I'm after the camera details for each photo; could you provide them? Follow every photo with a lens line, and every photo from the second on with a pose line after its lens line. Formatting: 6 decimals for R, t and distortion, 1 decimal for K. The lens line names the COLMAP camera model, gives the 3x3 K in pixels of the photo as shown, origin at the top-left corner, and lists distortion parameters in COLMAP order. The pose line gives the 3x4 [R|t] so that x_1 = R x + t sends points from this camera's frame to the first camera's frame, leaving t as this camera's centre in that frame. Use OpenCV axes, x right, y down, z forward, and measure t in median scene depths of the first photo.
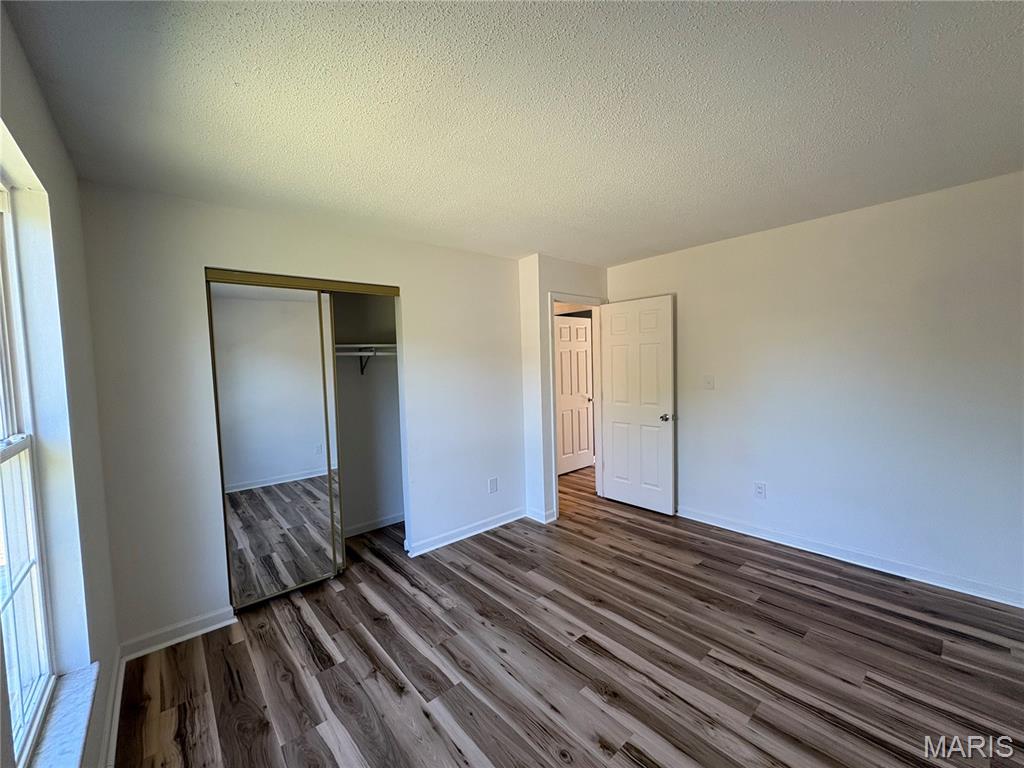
lens RADIAL K [[408.7, 0, 512.6], [0, 408.7, 383.7], [0, 0, 1]] dist [0.000589, 0.000174]
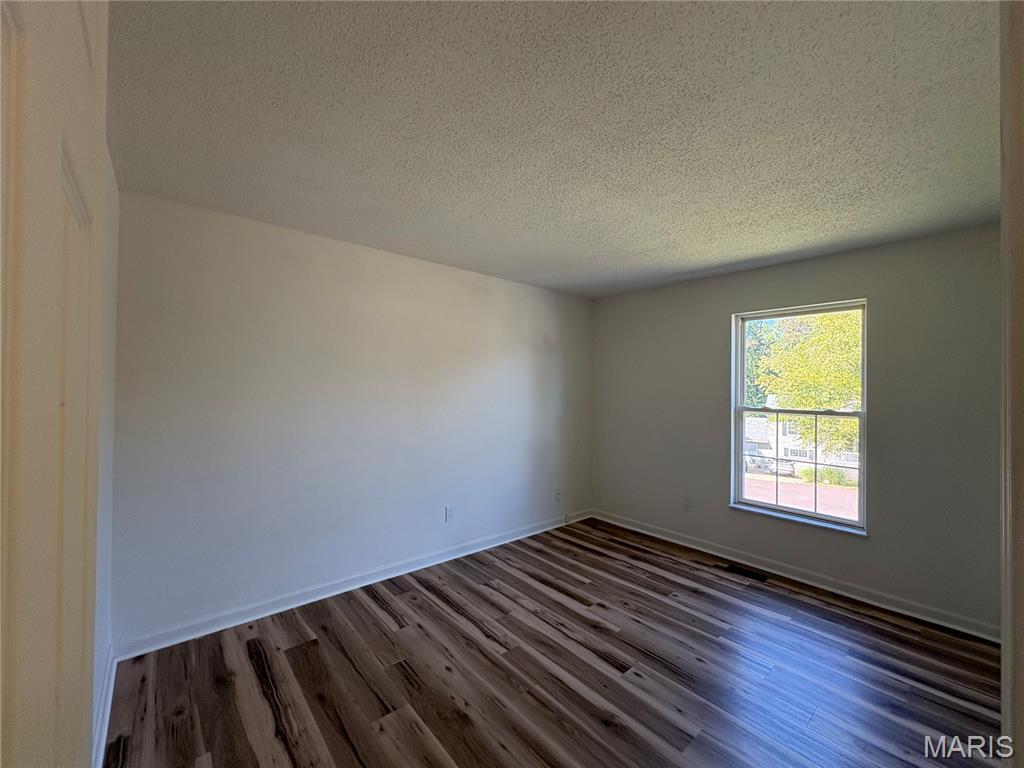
lens RADIAL K [[408.7, 0, 510.0], [0, 408.7, 383.7], [0, 0, 1]] dist [0.000589, 0.000174]
pose [[-0.999755, 0.020138, 0.009180, 0.441978], [0.020509, 0.998896, 0.042264, -0.100588], [-0.008318, 0.042442, -0.999064, 2.039666]]
